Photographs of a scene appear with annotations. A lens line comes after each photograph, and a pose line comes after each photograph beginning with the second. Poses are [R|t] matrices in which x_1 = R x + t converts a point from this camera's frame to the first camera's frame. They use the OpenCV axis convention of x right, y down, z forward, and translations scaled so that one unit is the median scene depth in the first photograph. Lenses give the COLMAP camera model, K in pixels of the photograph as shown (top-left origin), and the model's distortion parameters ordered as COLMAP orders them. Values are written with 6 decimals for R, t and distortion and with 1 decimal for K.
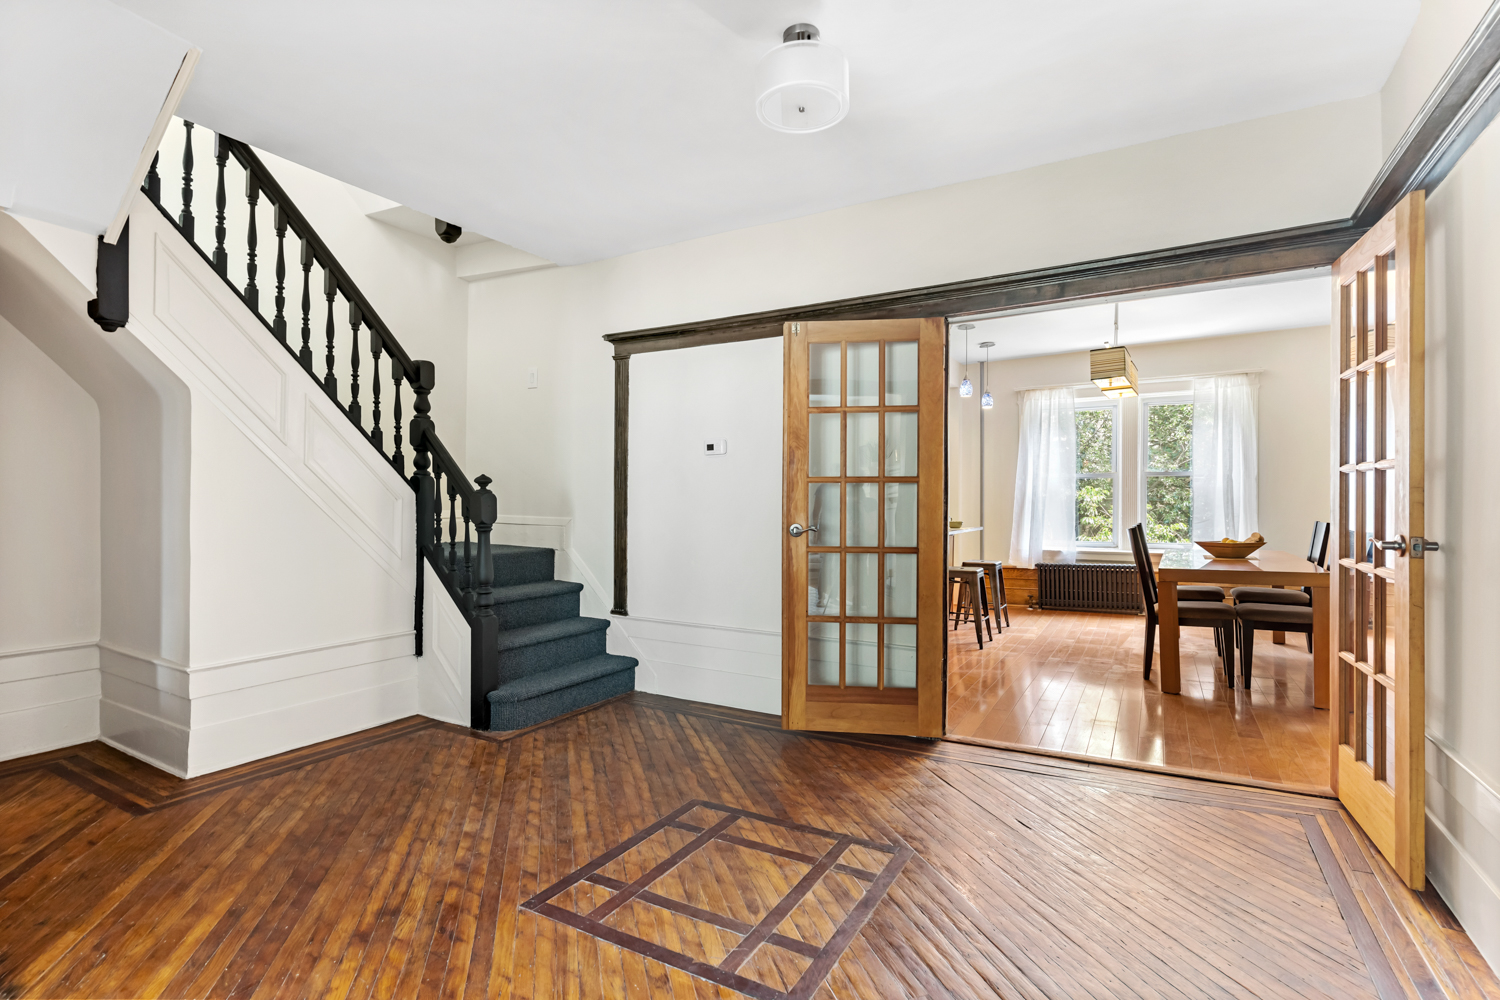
lens RADIAL K [[714.0, 0, 741.9], [0, 714.0, 498.6], [0, 0, 1]] dist [-0.004792, 0.002149]
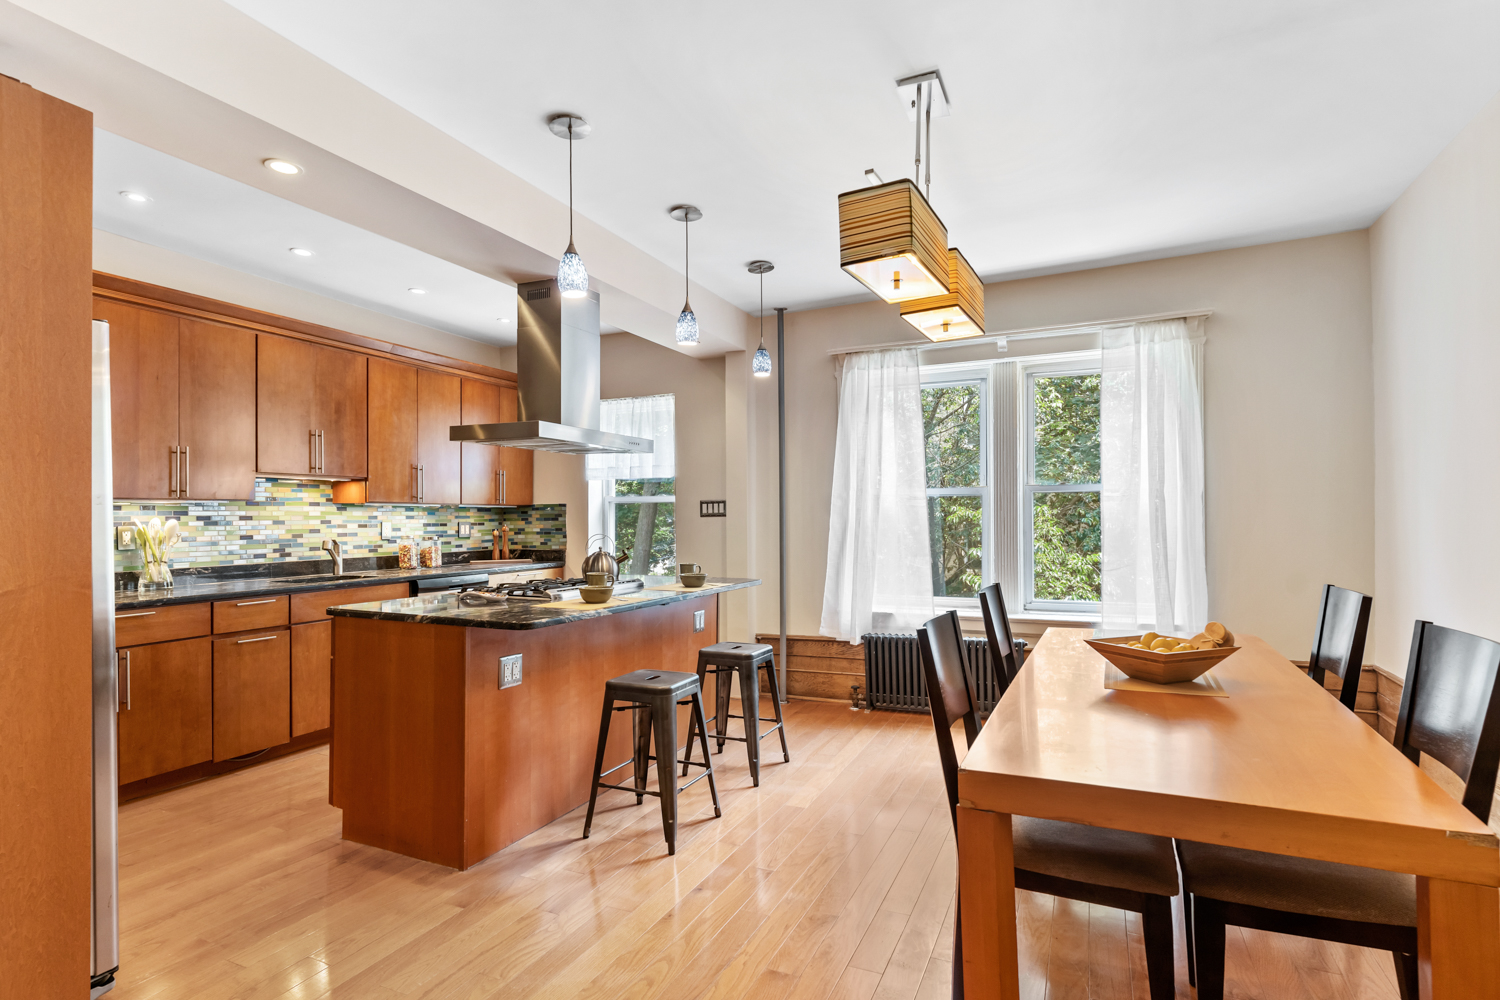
lens RADIAL K [[714.0, 0, 756.8], [0, 714.0, 507.6], [0, 0, 1]] dist [-0.004792, 0.002149]
pose [[0.996469, -0.005929, 0.083749, 0.291517], [0.006554, 0.999953, -0.007187, -0.015713], [-0.083702, 0.007710, 0.996461, 0.423892]]
